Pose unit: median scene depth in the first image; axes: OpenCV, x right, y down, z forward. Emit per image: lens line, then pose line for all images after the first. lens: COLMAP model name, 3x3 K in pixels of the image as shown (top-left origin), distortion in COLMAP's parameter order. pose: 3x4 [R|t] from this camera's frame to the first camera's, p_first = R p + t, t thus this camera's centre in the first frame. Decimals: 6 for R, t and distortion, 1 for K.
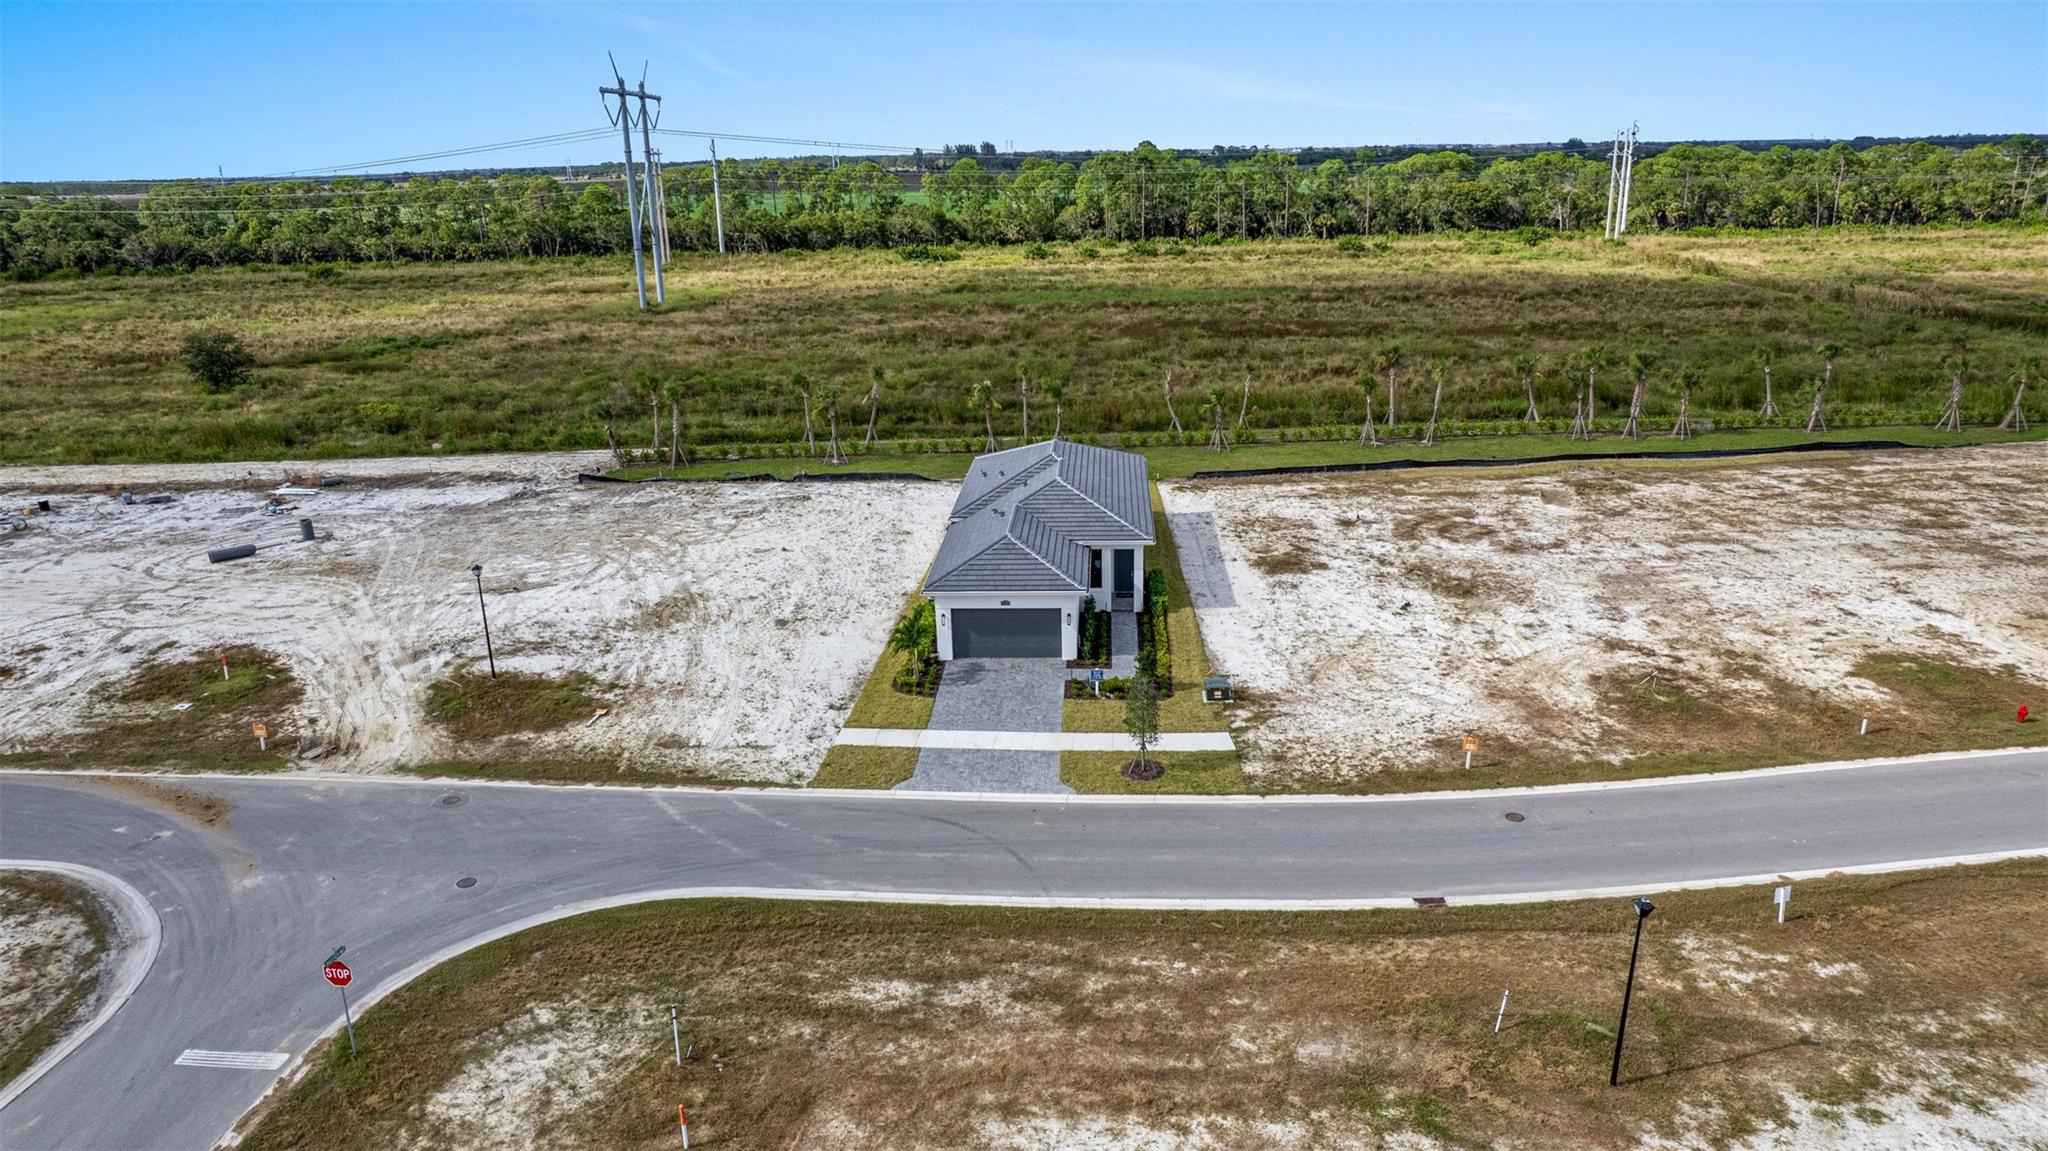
lens RADIAL K [[1296.4, 0, 1024.0], [0, 1296.4, 575.5], [0, 0, 1]] dist [-0.070472, 0.051956]
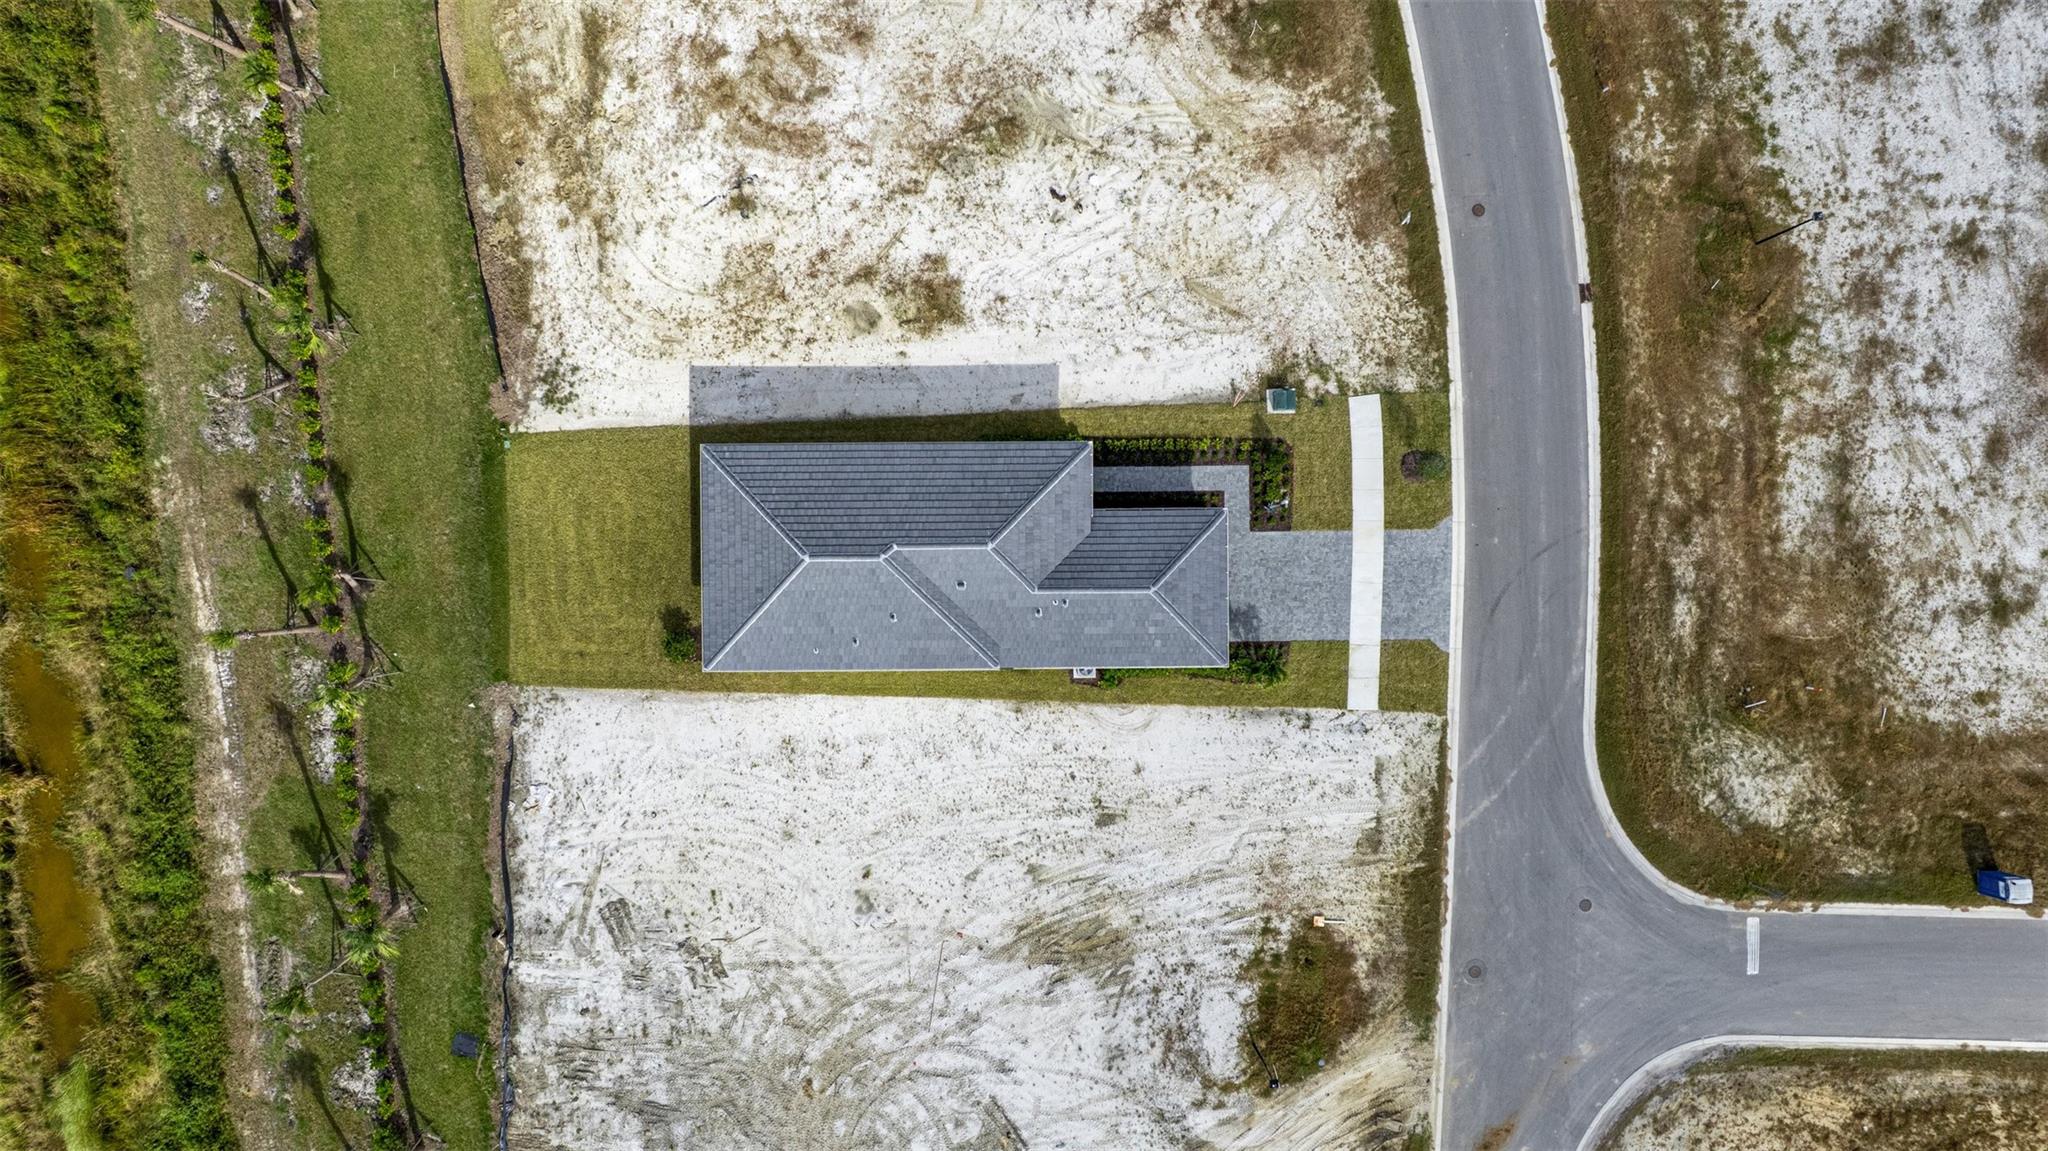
lens RADIAL K [[1352.0, 0, 1024.0], [0, 1352.0, 575.5], [0, 0, 1]] dist [-0.079494, 0.058117]
pose [[-0.068499, -0.997646, 0.003355, 0.002376], [0.316554, -0.018545, 0.948393, -0.914247], [-0.946098, 0.066026, 0.317079, 0.674880]]
